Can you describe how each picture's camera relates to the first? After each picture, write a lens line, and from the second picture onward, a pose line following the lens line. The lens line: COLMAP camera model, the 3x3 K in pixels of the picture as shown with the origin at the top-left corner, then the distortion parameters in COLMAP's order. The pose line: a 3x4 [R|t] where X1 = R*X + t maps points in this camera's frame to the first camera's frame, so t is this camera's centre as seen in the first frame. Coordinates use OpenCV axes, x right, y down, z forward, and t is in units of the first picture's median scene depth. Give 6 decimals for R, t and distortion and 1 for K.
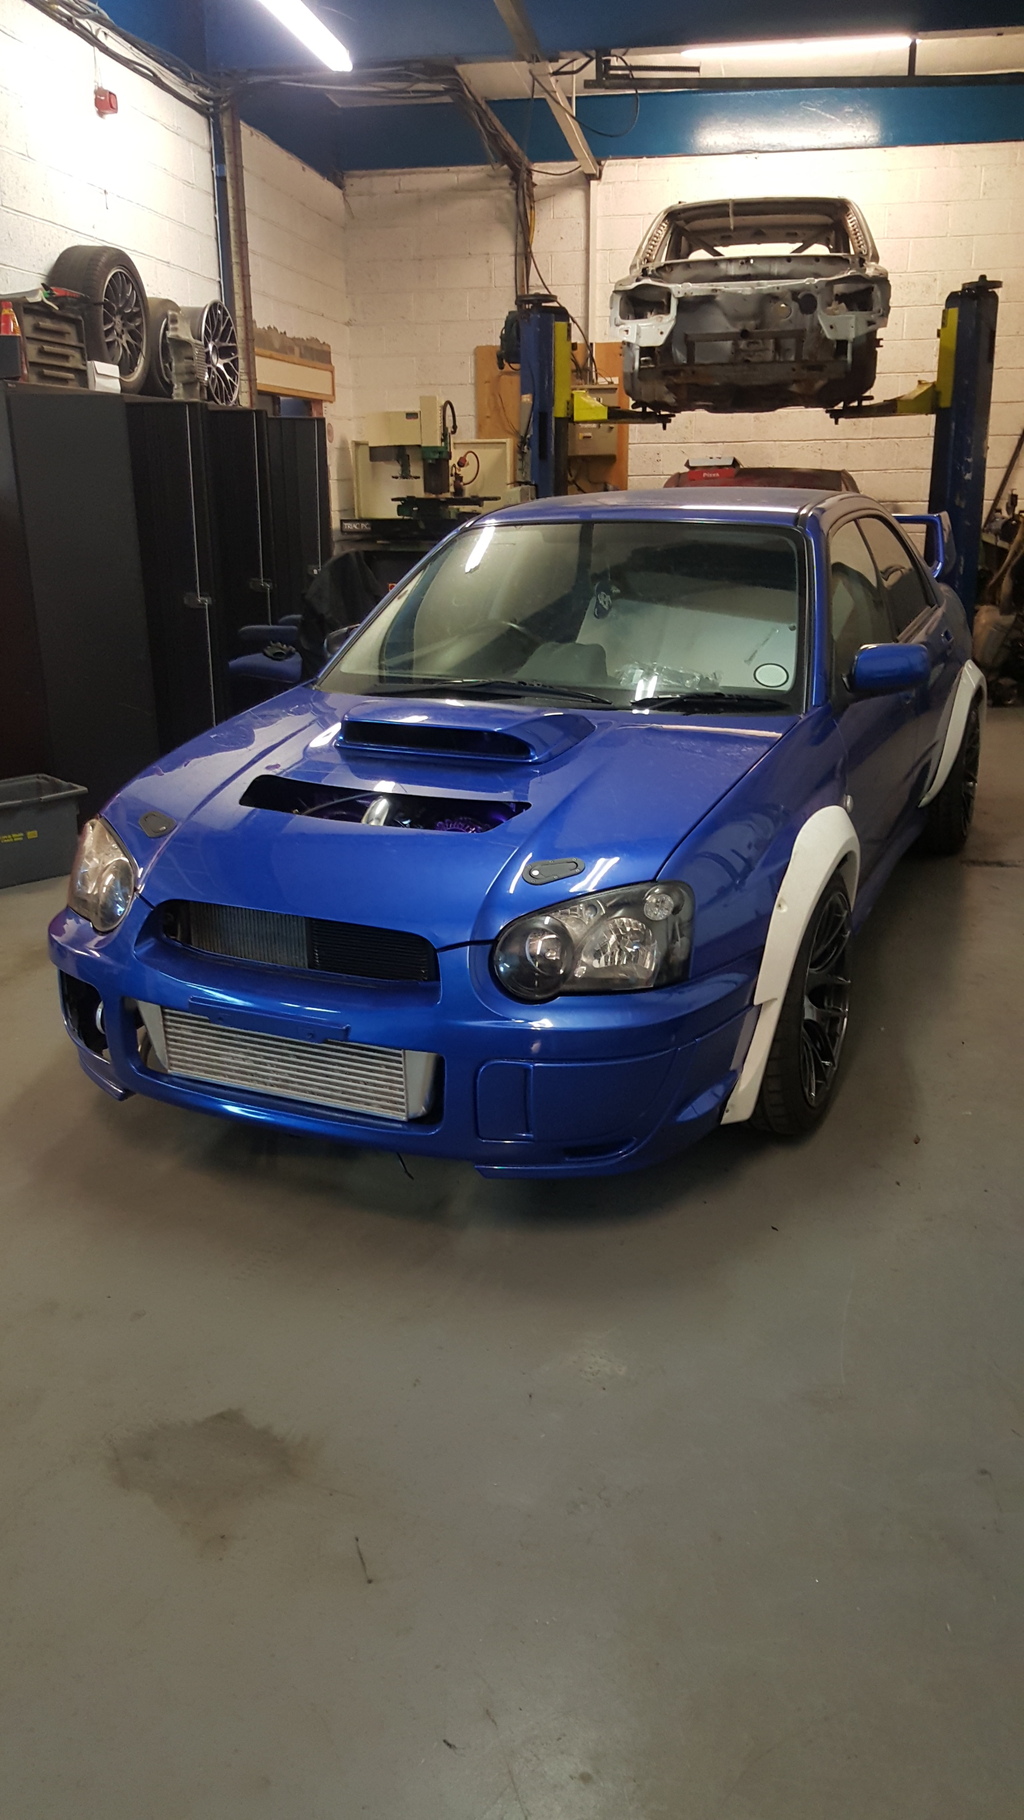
lens RADIAL K [[1491.6, 0, 512.0], [0, 1491.6, 910.0], [0, 0, 1]] dist [0.000350, -0.004120]
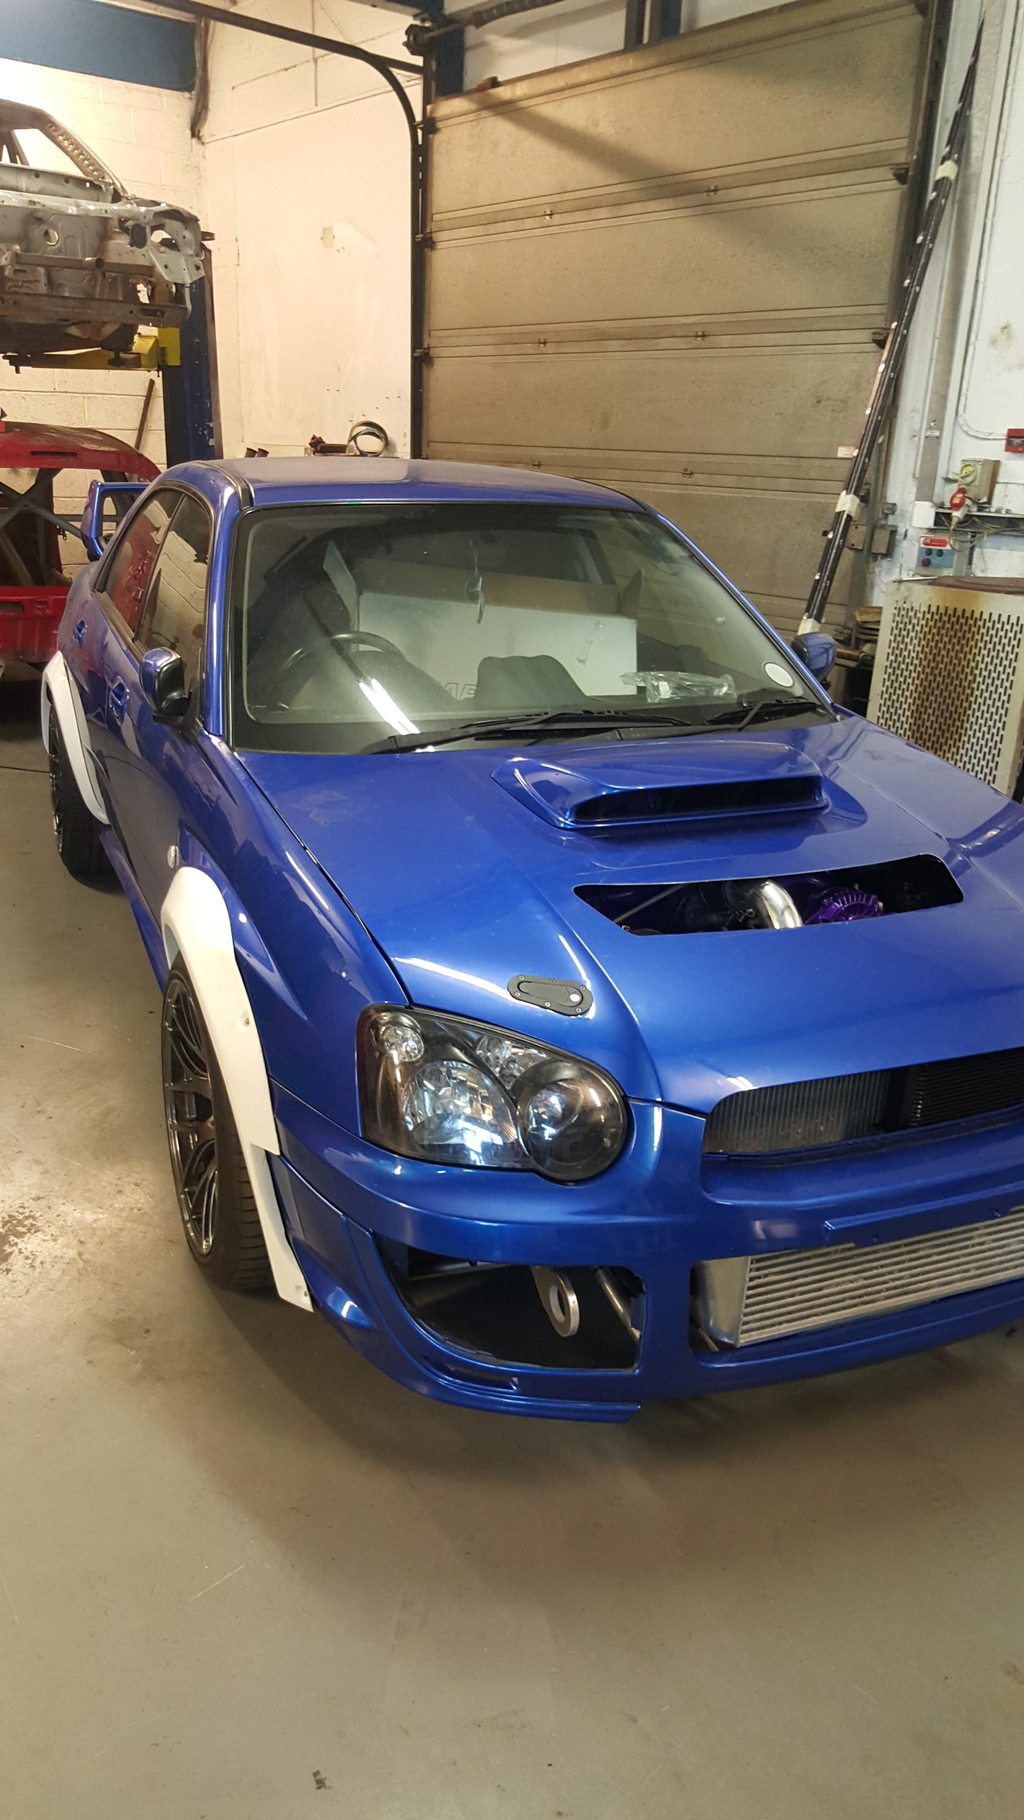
lens RADIAL K [[1491.6, 0, 512.0], [0, 1491.6, 910.0], [0, 0, 1]] dist [0.000350, -0.004120]
pose [[0.687303, -0.180905, 0.703482, -0.299698], [0.160438, 0.982378, 0.095877, -0.066234], [-0.708430, 0.046969, 0.704216, 0.237866]]
